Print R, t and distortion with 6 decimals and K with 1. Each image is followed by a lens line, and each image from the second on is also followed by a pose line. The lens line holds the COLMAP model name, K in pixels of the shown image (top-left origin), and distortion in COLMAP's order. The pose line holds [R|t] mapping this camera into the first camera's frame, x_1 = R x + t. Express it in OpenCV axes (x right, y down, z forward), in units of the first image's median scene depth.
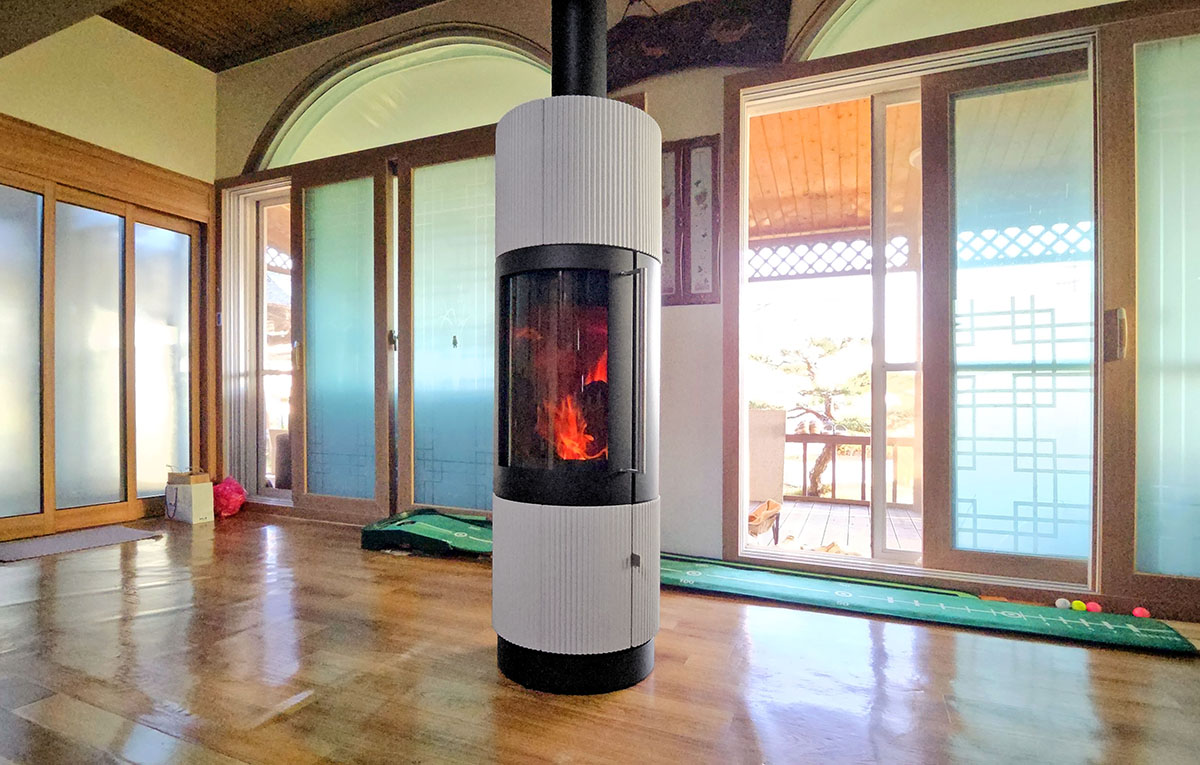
lens RADIAL K [[581.6, 0, 578.5], [0, 581.6, 393.1], [0, 0, 1]] dist [-0.012691, 0.000946]
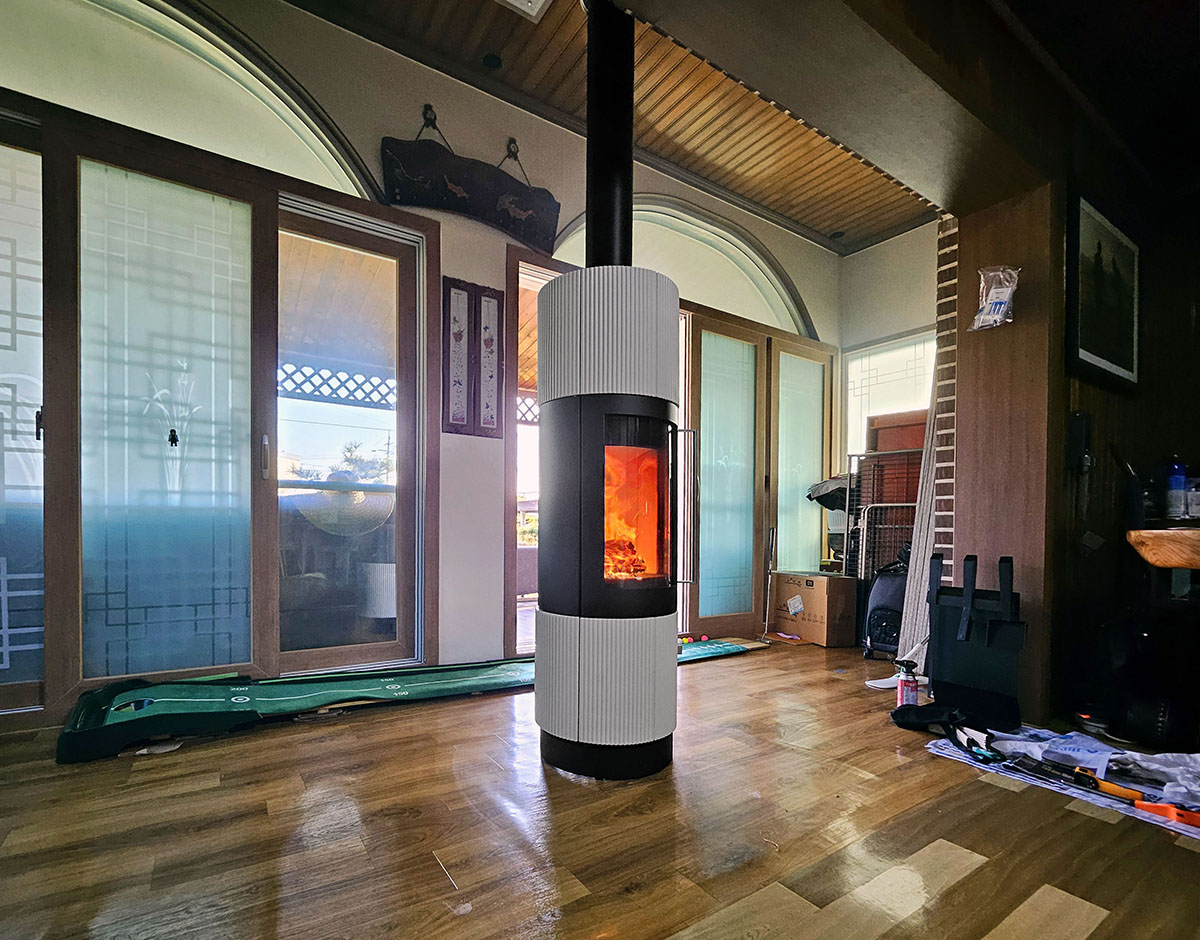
lens RADIAL K [[565.5, 0, 520.7], [0, 565.5, 509.0], [0, 0, 1]] dist [-0.006665, 0.000516]
pose [[0.587989, 0.019041, 0.808645, -0.600290], [-0.022507, 0.999721, -0.007175, -0.006804], [-0.808556, -0.013981, 0.588254, 0.285070]]
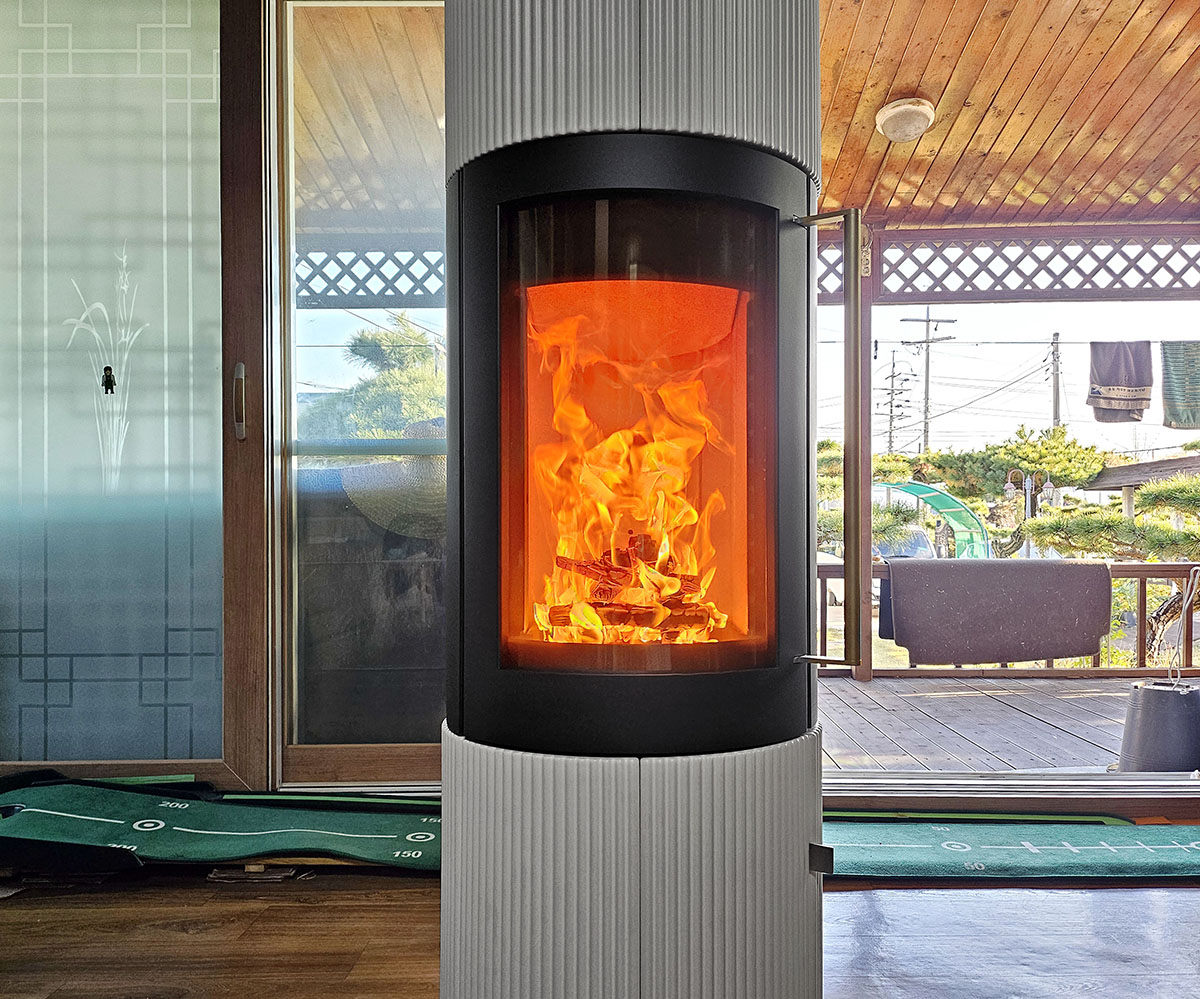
lens RADIAL K [[998.1, 0, 604.3], [0, 998.1, 486.5], [0, 0, 1]] dist [0.043342, -0.023598]
pose [[0.919796, -0.004788, 0.392369, -0.192618], [0.009666, 0.999899, -0.010457, 0.003685], [-0.392279, 0.013411, 0.919749, 0.180383]]
